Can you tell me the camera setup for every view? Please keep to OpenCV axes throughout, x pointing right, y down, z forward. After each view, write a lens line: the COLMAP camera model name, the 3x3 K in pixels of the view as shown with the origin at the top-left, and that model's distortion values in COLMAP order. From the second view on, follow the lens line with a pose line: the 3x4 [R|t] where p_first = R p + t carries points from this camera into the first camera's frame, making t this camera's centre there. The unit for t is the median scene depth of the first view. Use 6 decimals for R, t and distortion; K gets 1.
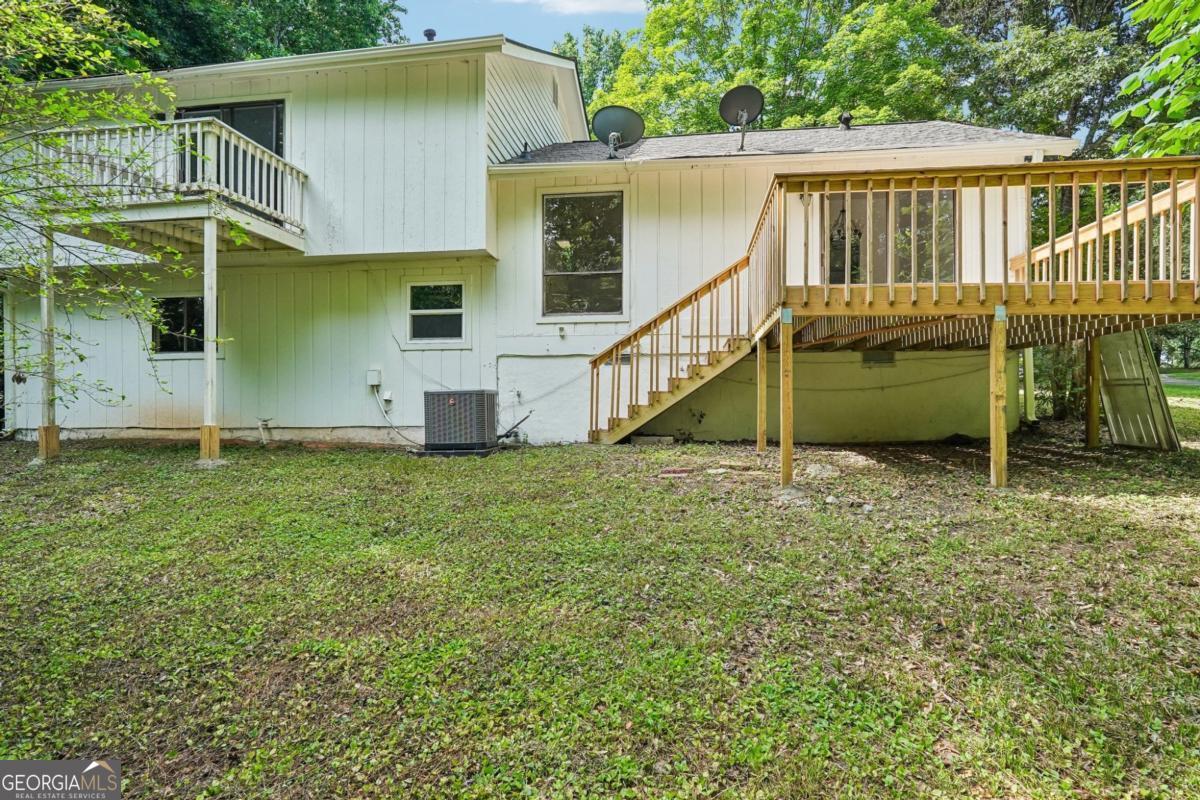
lens RADIAL K [[648.9, 0, 601.9], [0, 648.9, 400.3], [0, 0, 1]] dist [-0.007487, 0.005160]
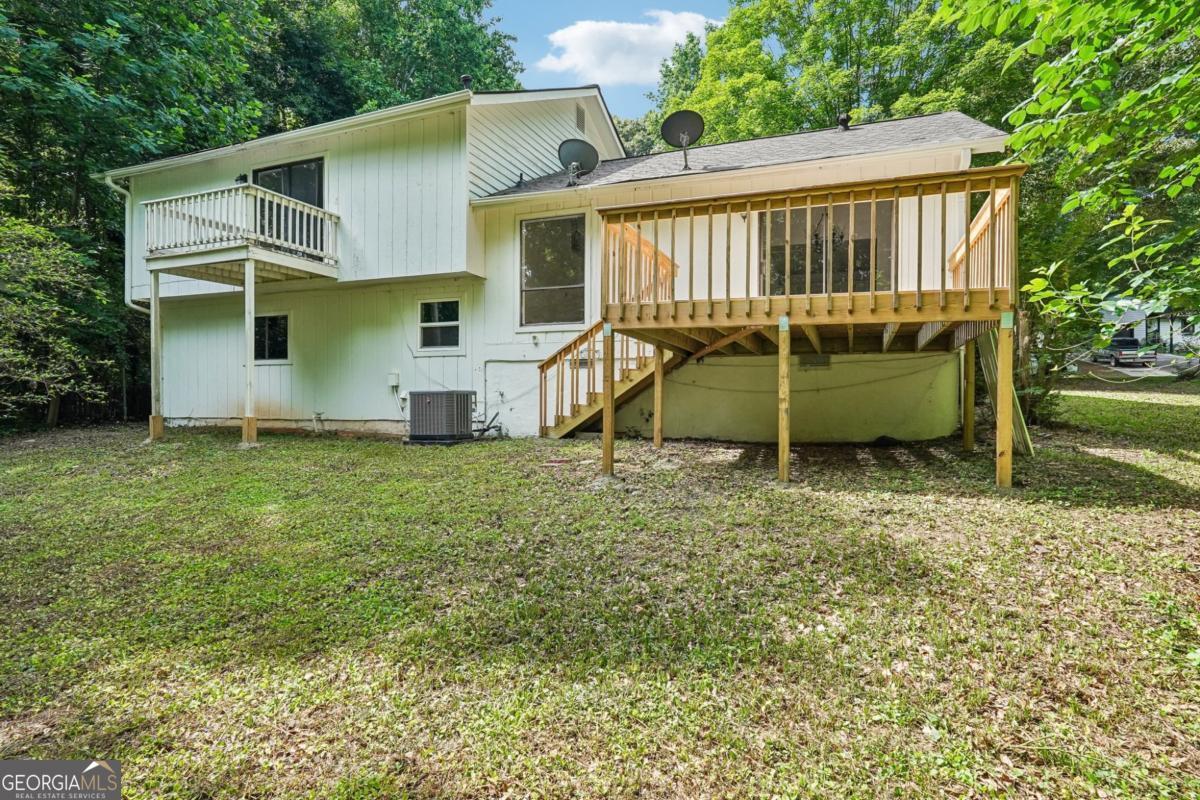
lens RADIAL K [[648.9, 0, 591.3], [0, 648.9, 402.9], [0, 0, 1]] dist [-0.007487, 0.005160]
pose [[0.968779, 0.008879, -0.247766, 0.325676], [-0.007248, 0.999946, 0.007496, -0.003536], [0.247819, -0.005466, 0.968791, -0.085477]]
